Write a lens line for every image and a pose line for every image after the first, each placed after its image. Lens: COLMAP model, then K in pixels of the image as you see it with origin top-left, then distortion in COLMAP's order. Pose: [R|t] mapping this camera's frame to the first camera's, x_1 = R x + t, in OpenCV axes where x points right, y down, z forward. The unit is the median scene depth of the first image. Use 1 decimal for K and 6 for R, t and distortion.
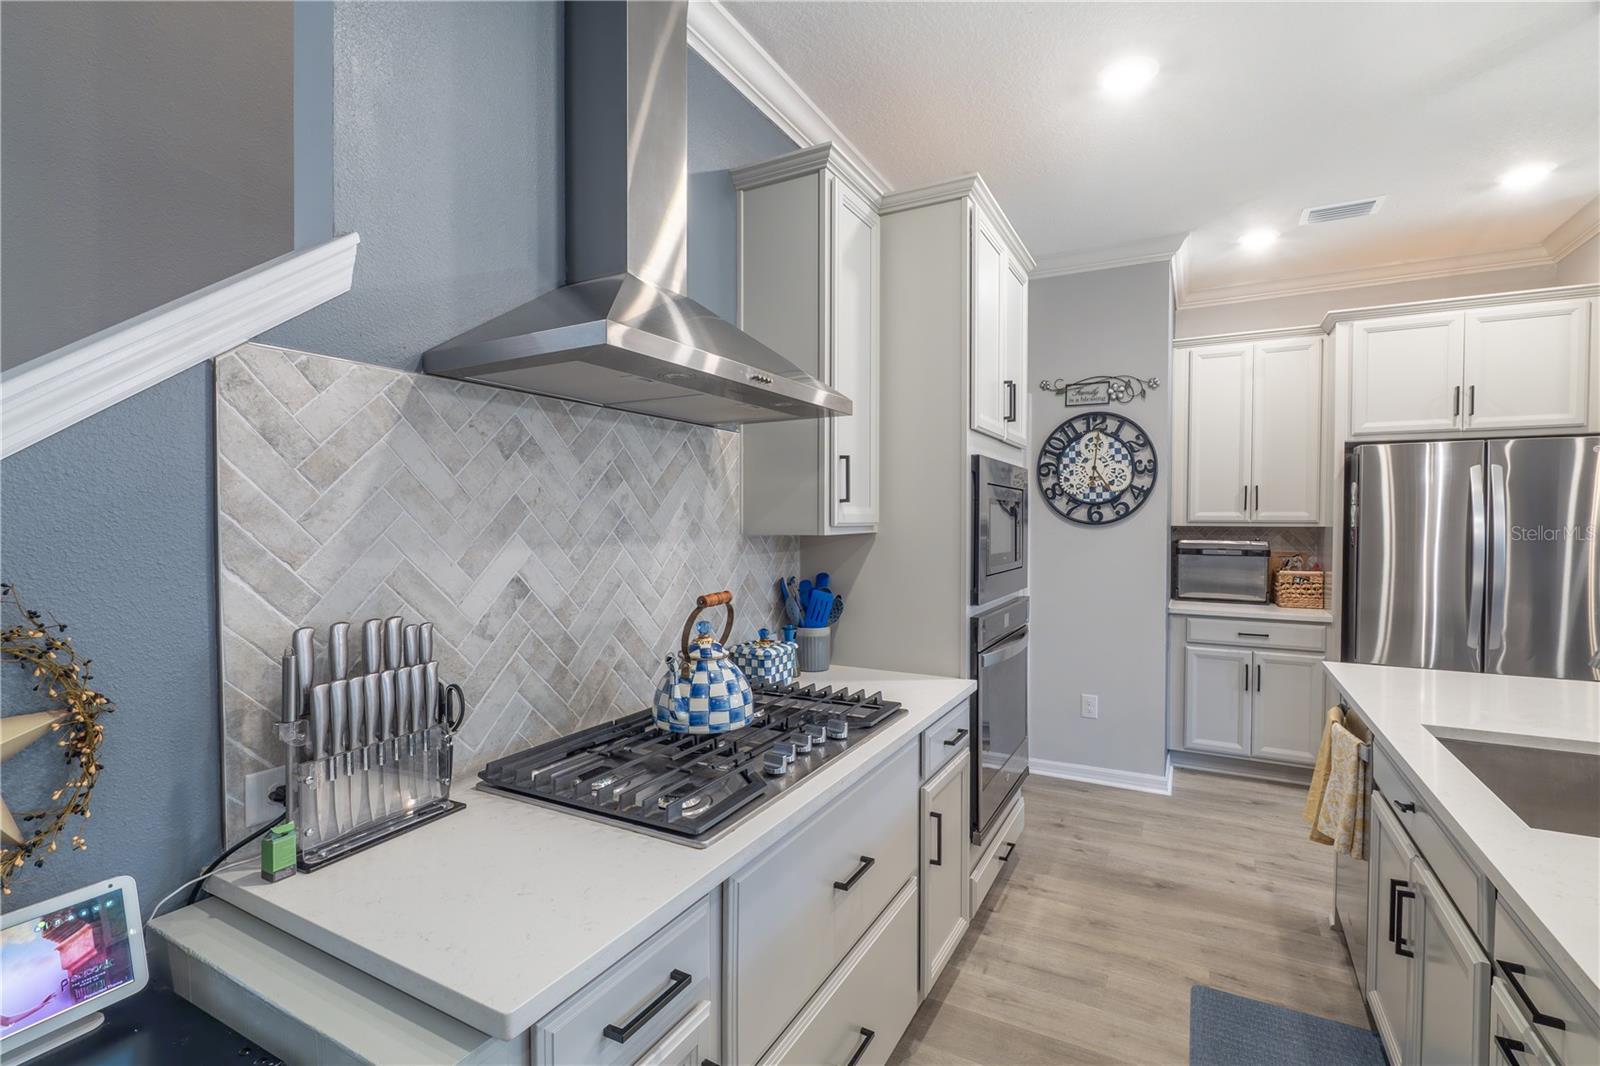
lens RADIAL K [[738.3, 0, 808.9], [0, 738.3, 536.5], [0, 0, 1]] dist [-0.006511, 0.001308]
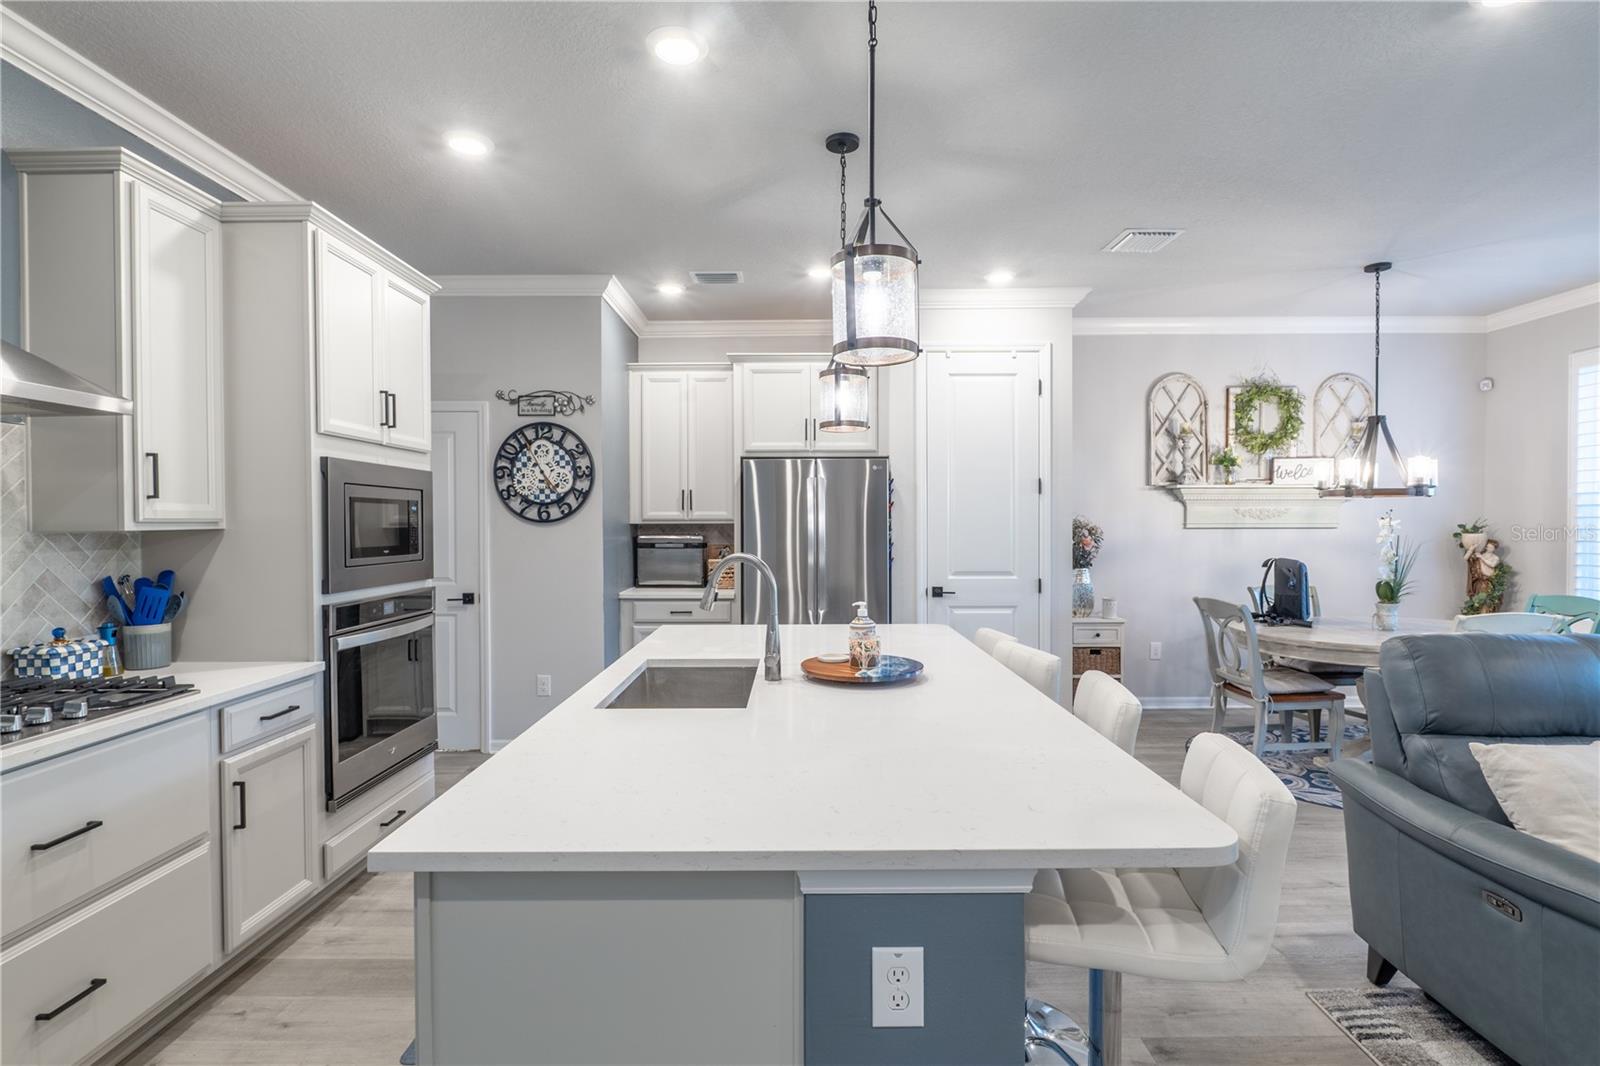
lens RADIAL K [[738.3, 0, 779.5], [0, 738.3, 536.6], [0, 0, 1]] dist [-0.006511, 0.001308]
pose [[0.888703, -0.014473, 0.458254, 0.219169], [0.015844, 0.999874, 0.000852, 0.012167], [-0.458209, 0.006504, 0.888821, -0.192298]]
